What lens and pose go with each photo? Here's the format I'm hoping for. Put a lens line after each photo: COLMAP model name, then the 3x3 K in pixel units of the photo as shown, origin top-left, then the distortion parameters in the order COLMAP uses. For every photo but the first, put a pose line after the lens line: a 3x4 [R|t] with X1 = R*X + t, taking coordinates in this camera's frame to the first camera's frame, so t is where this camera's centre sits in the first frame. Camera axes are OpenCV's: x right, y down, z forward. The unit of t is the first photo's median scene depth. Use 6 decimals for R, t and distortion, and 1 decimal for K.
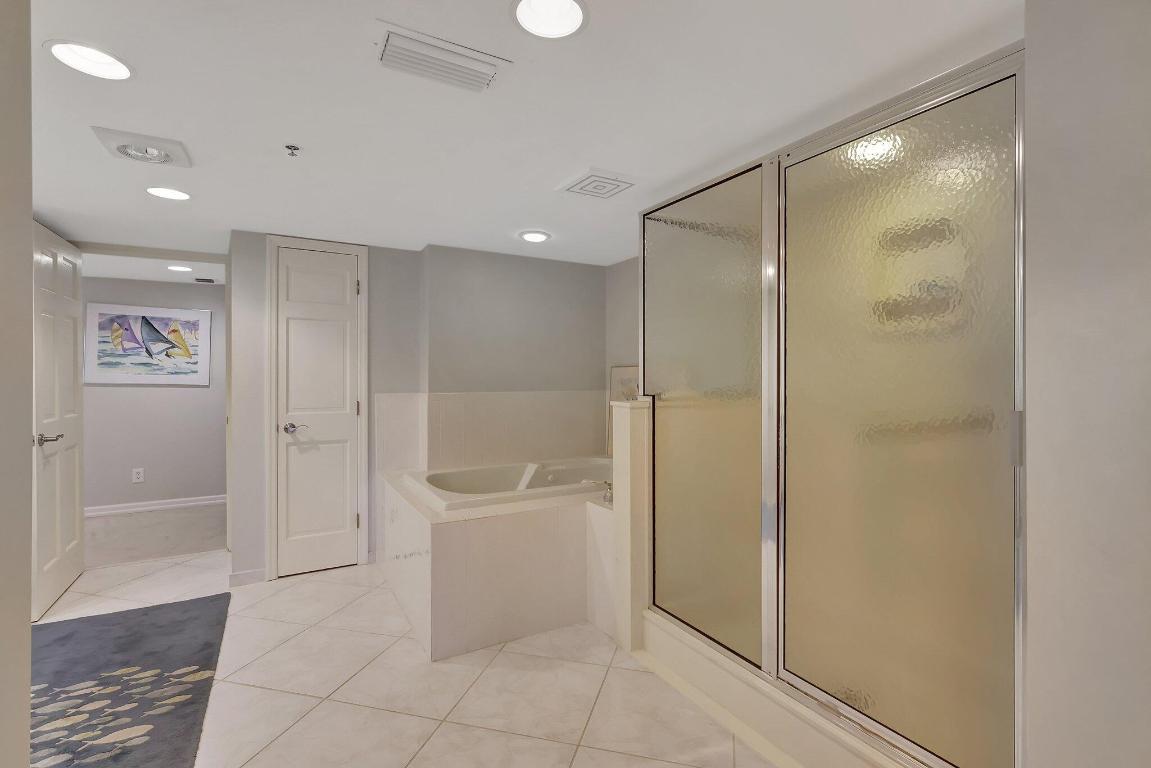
lens RADIAL K [[534.2, 0, 580.4], [0, 534.2, 377.7], [0, 0, 1]] dist [0.000348, -0.000079]
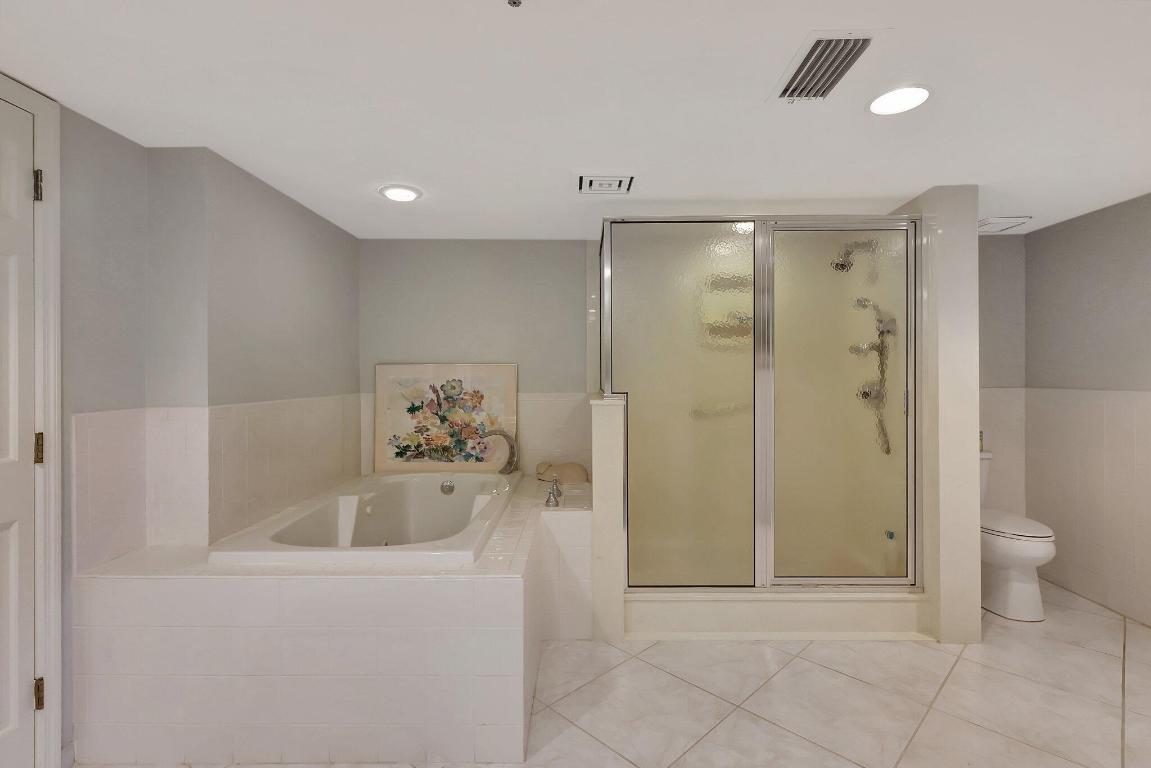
lens RADIAL K [[534.2, 0, 580.4], [0, 534.2, 377.7], [0, 0, 1]] dist [0.000348, -0.000079]
pose [[0.508164, -0.007956, 0.861223, -0.576340], [0.007546, 0.999960, 0.004785, -0.002167], [-0.861227, 0.004067, 0.508204, 0.367175]]
